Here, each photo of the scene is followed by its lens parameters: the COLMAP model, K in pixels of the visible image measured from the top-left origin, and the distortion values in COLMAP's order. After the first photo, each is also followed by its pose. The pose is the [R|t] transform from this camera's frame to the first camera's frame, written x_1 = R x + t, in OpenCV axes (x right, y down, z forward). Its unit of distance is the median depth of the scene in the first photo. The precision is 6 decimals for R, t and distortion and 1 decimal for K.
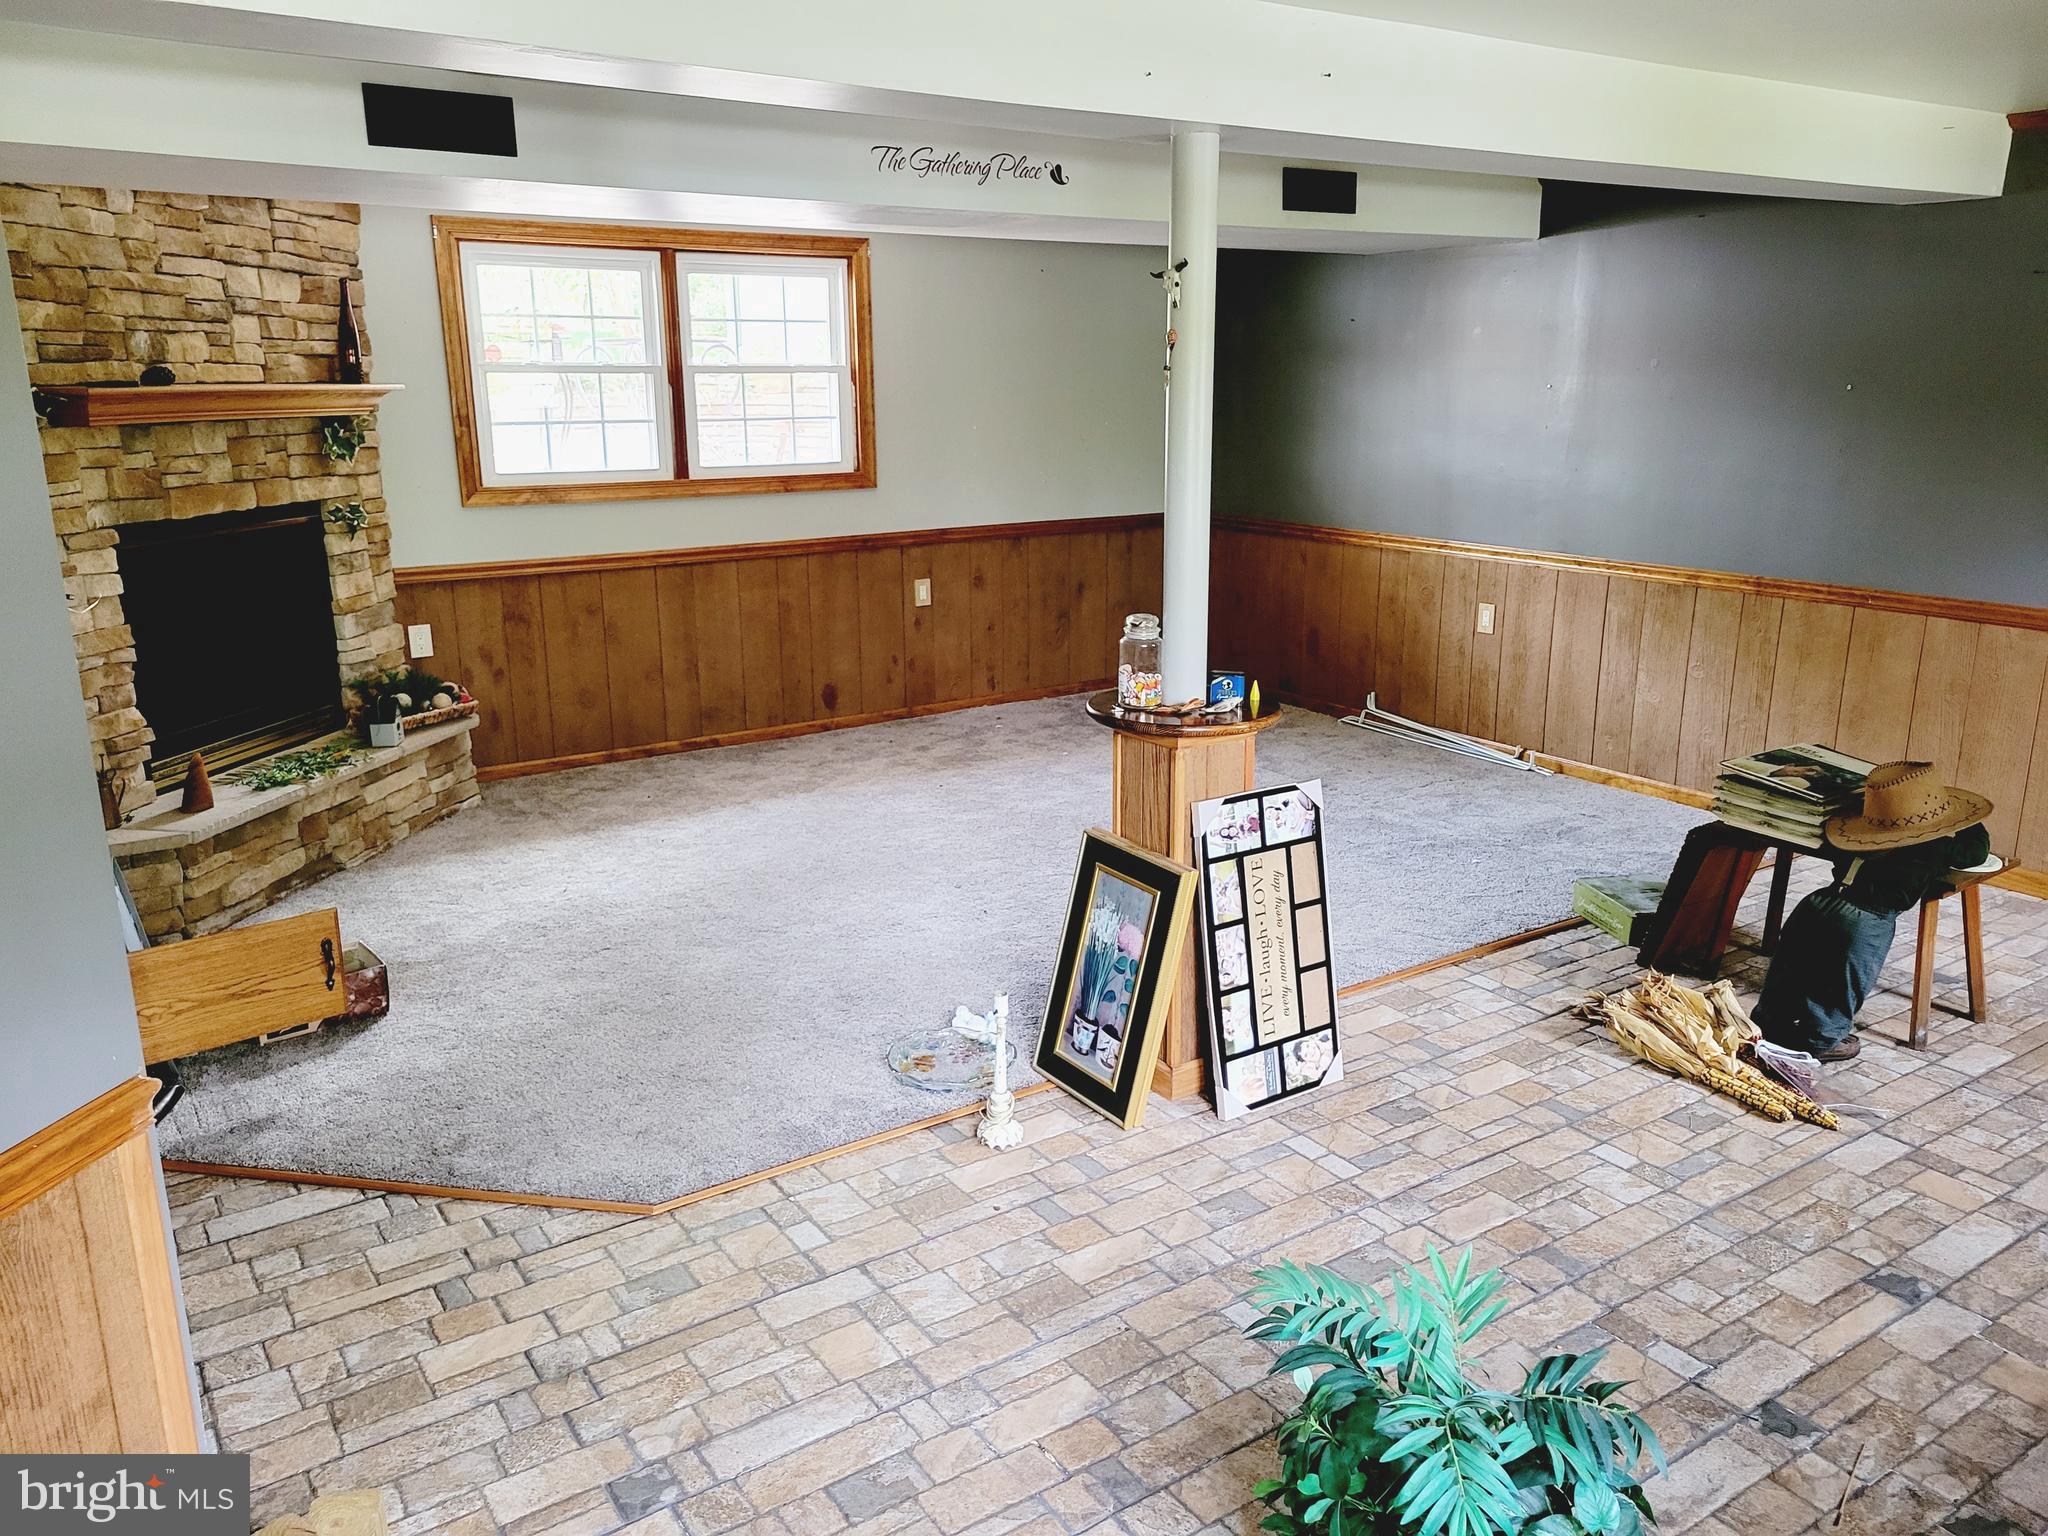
lens RADIAL K [[1525.9, 0, 1021.4], [0, 1525.9, 767.6], [0, 0, 1]] dist [0.045180, -0.025789]
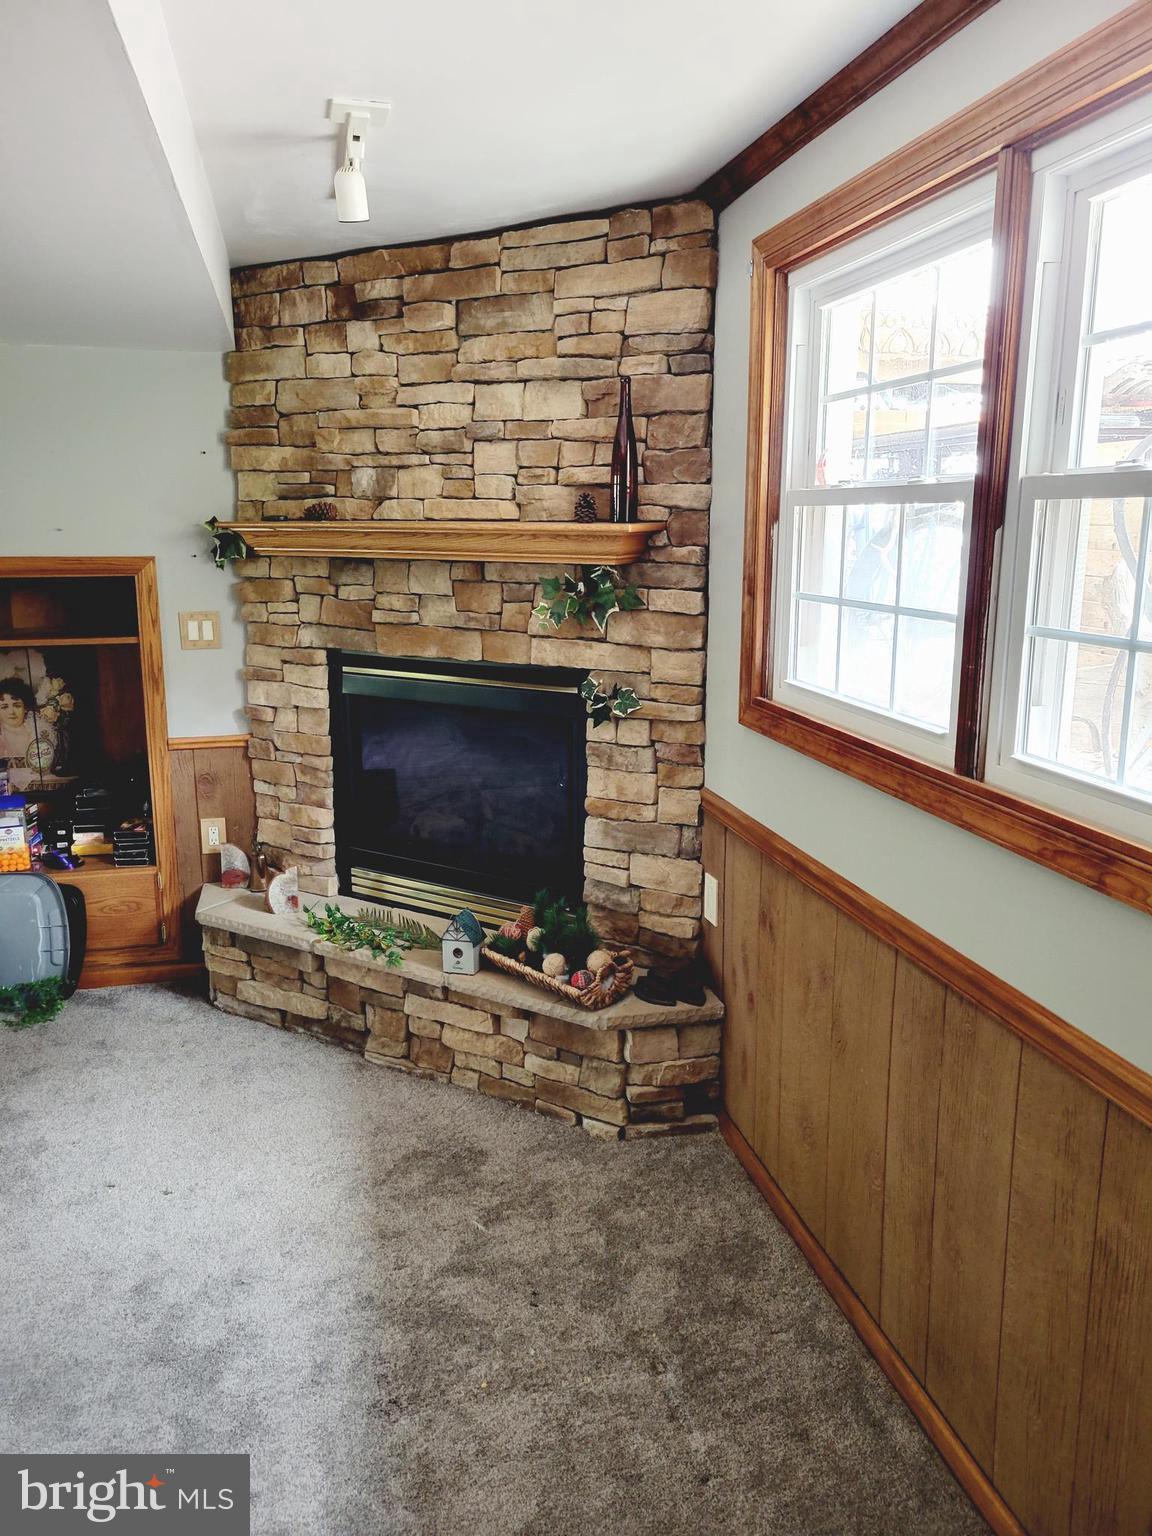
lens RADIAL K [[1144.4, 0, 582.1], [0, 1144.4, 761.8], [0, 0, 1]] dist [0.045180, -0.025789]
pose [[-0.352996, 0.198849, -0.914250, 0.089971], [-0.235272, 0.926891, 0.292438, -0.310113], [0.905561, 0.318327, -0.280405, 1.215945]]
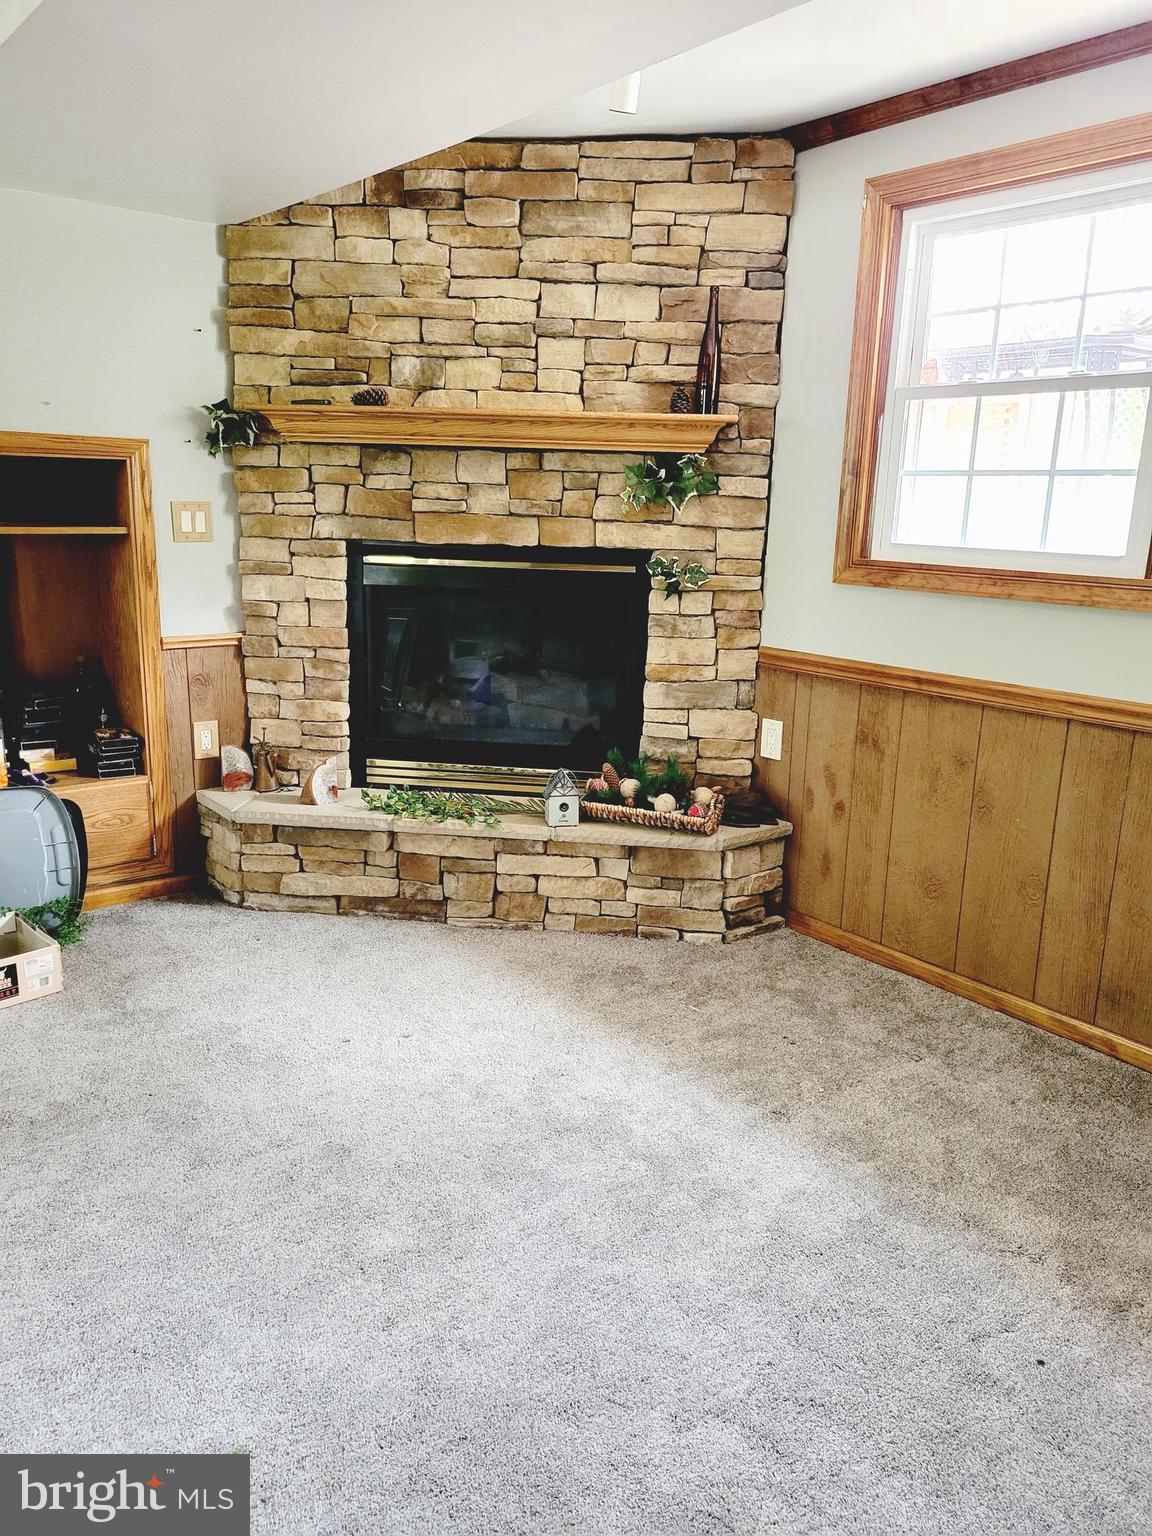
lens RADIAL K [[1144.4, 0, 578.0], [0, 1144.4, 787.9], [0, 0, 1]] dist [0.045180, -0.025789]
pose [[0.078537, 0.252307, -0.964455, 0.223124], [-0.279433, 0.934232, 0.221646, -0.186976], [0.956948, 0.252093, 0.143875, 0.930738]]
